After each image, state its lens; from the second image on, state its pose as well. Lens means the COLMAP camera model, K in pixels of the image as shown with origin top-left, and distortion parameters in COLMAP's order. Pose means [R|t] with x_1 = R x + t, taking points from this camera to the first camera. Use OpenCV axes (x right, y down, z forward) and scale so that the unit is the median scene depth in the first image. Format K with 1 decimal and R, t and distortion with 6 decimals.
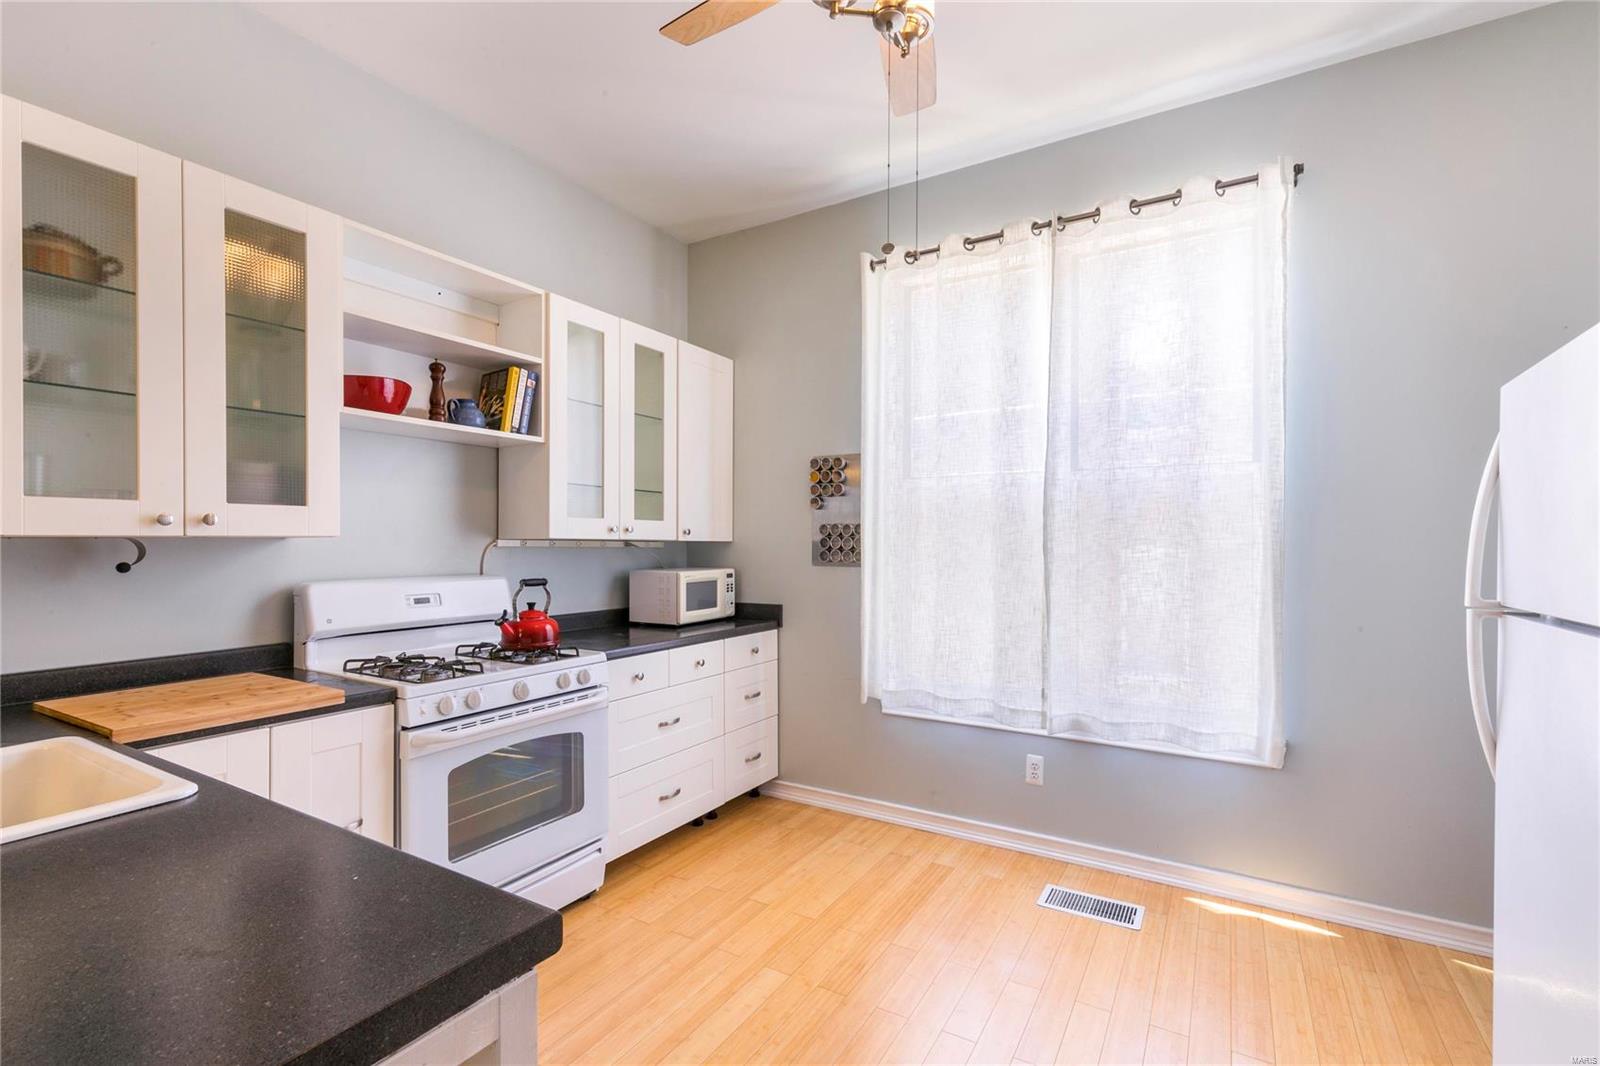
lens RADIAL K [[713.8, 0, 804.6], [0, 713.8, 540.9], [0, 0, 1]] dist [0.003220, -0.000503]
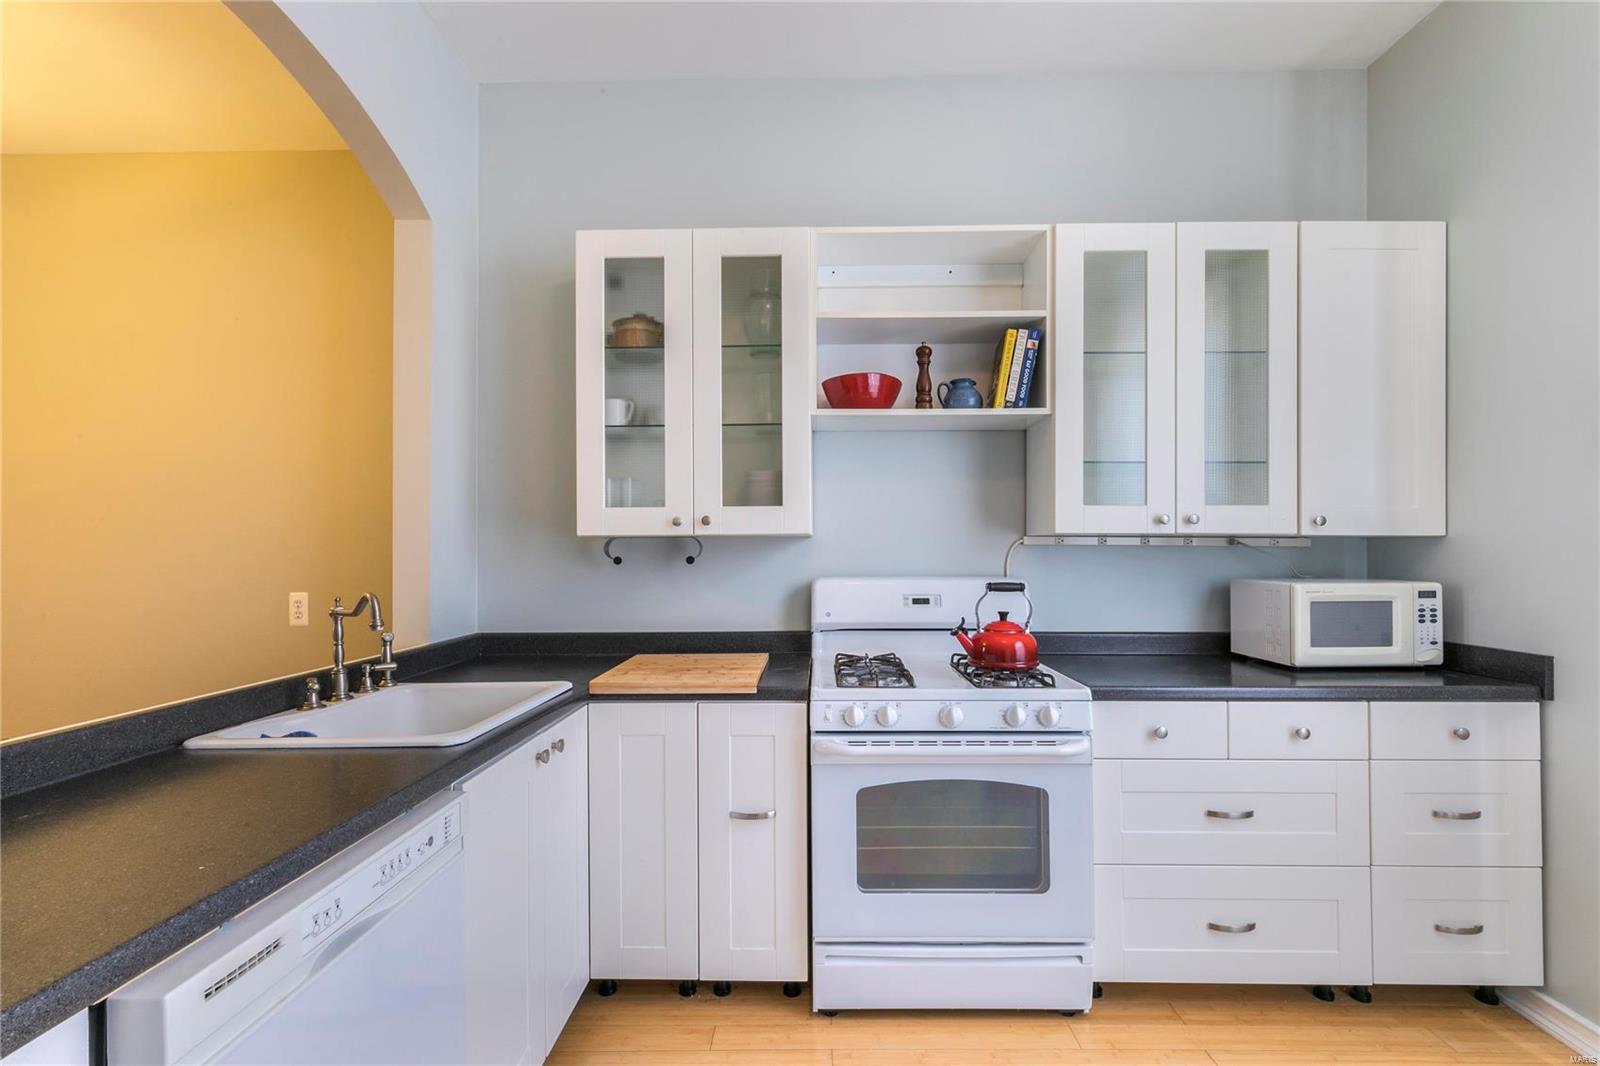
lens RADIAL K [[714.5, 0, 808.7], [0, 714.5, 546.4], [0, 0, 1]] dist [0.003785, -0.000531]
pose [[0.500896, -0.005625, -0.865489, 0.197492], [0.004902, 0.999981, -0.003662, 0.012694], [0.865494, -0.002409, 0.500914, 0.372616]]
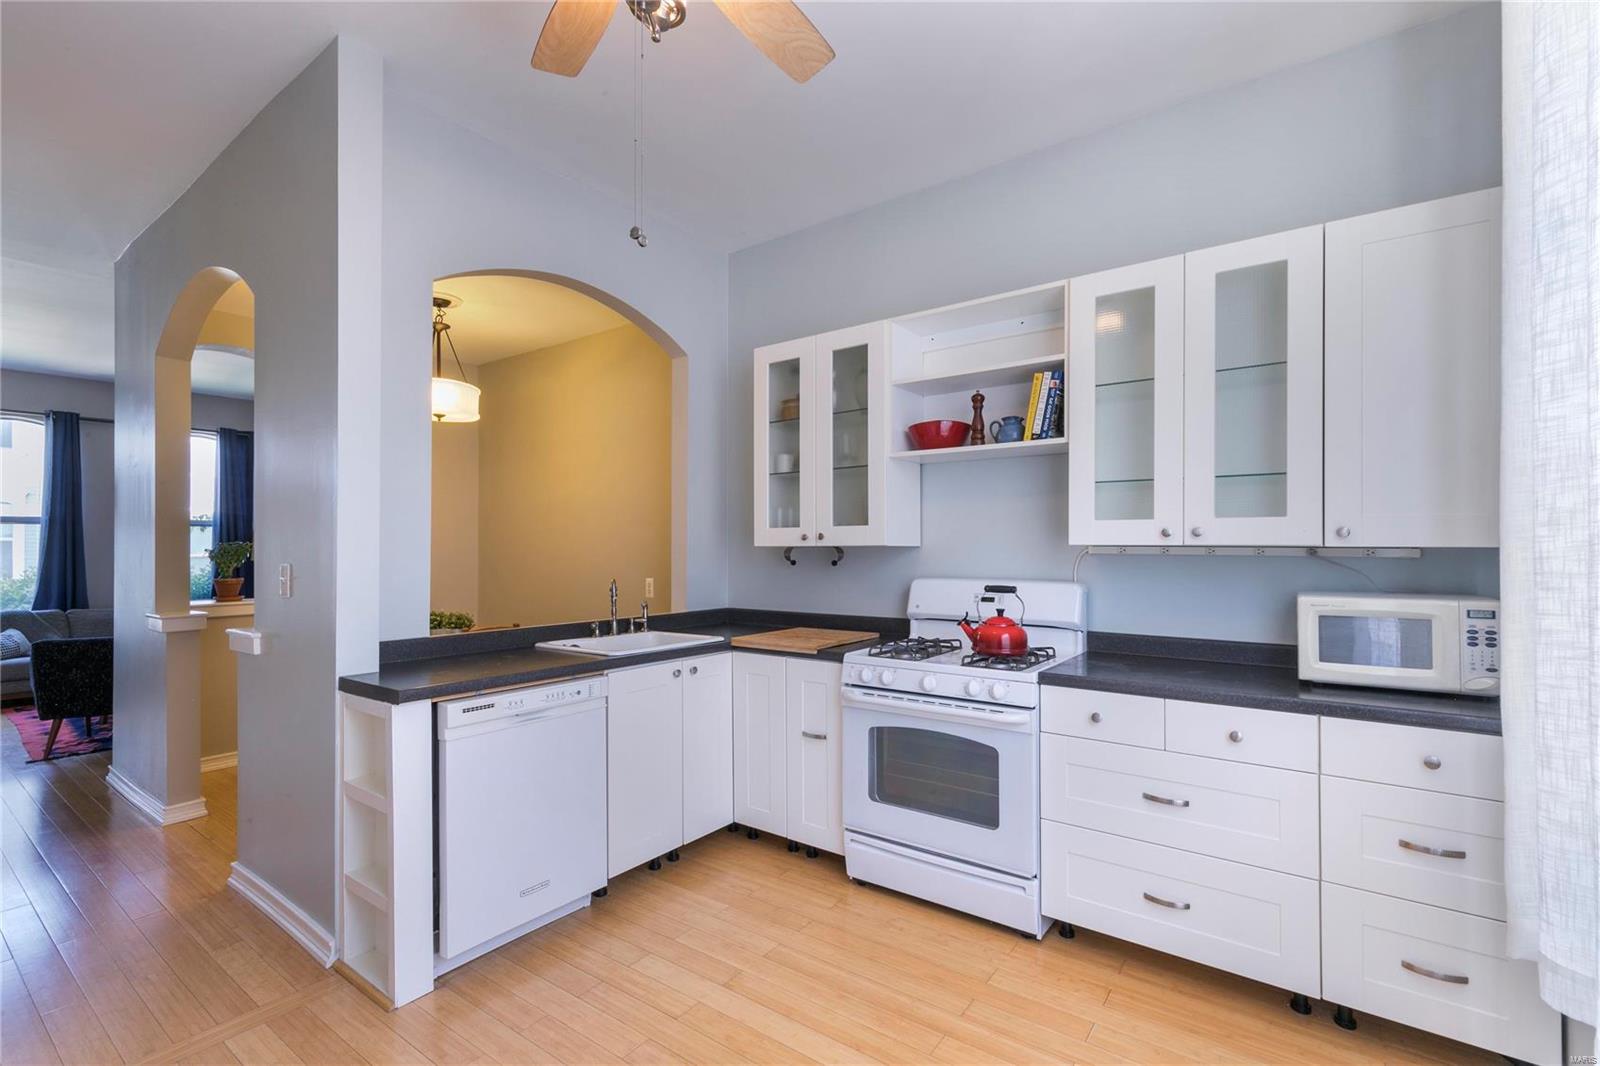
lens RADIAL K [[713.8, 0, 804.6], [0, 713.8, 540.9], [0, 0, 1]] dist [0.003220, -0.000503]
pose [[-0.090816, -0.008452, -0.995832, 0.608164], [0.004366, 0.999951, -0.008885, -0.002267], [0.995858, -0.005154, -0.090774, 0.760568]]
